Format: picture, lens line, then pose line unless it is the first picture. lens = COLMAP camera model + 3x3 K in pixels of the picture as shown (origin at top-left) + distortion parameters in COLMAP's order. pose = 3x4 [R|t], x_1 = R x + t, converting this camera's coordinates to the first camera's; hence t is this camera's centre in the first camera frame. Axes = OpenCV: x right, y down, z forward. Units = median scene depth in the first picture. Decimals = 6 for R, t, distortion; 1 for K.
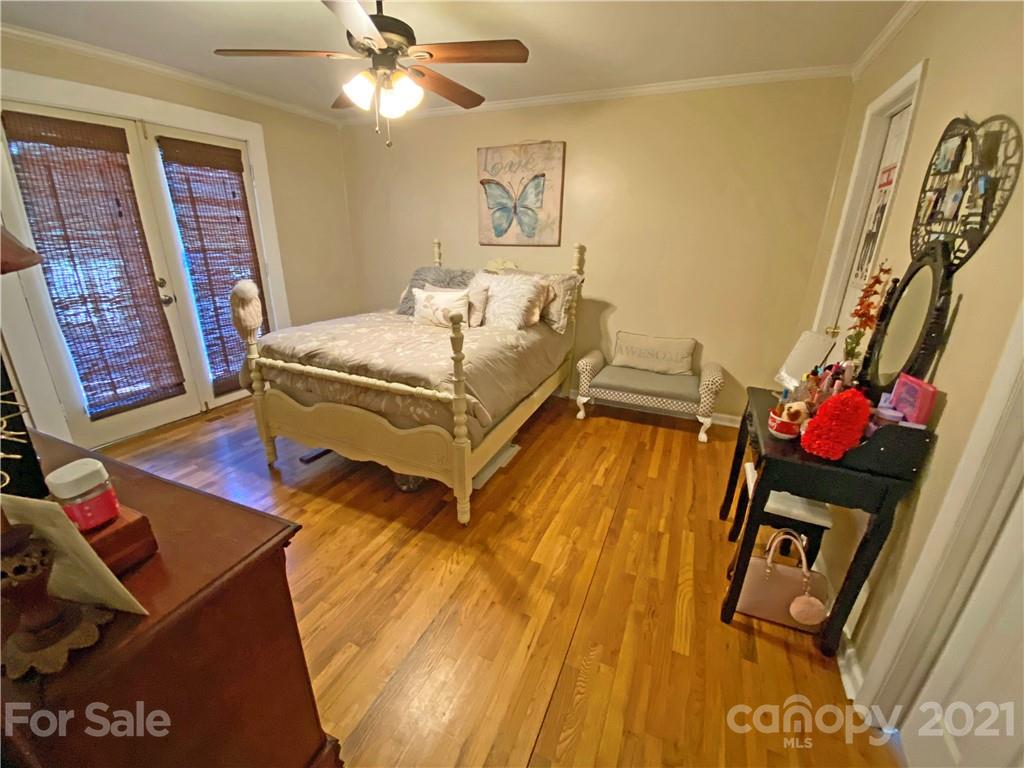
lens RADIAL K [[419.6, 0, 508.8], [0, 419.6, 389.5], [0, 0, 1]] dist [-0.021064, -0.001719]
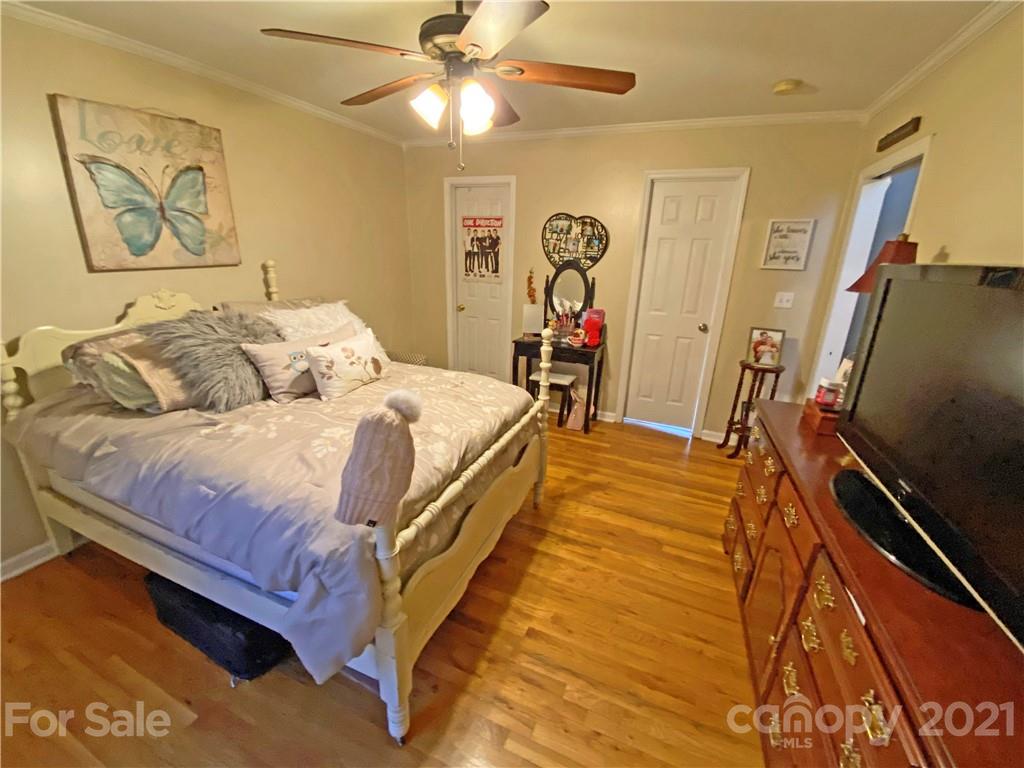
lens RADIAL K [[419.6, 0, 507.1], [0, 419.6, 378.0], [0, 0, 1]] dist [-0.021064, -0.001719]
pose [[-0.031070, -0.319736, 0.946997, -0.685940], [0.302590, 0.899986, 0.313792, -0.247975], [-0.952614, 0.296301, 0.068786, 0.544230]]
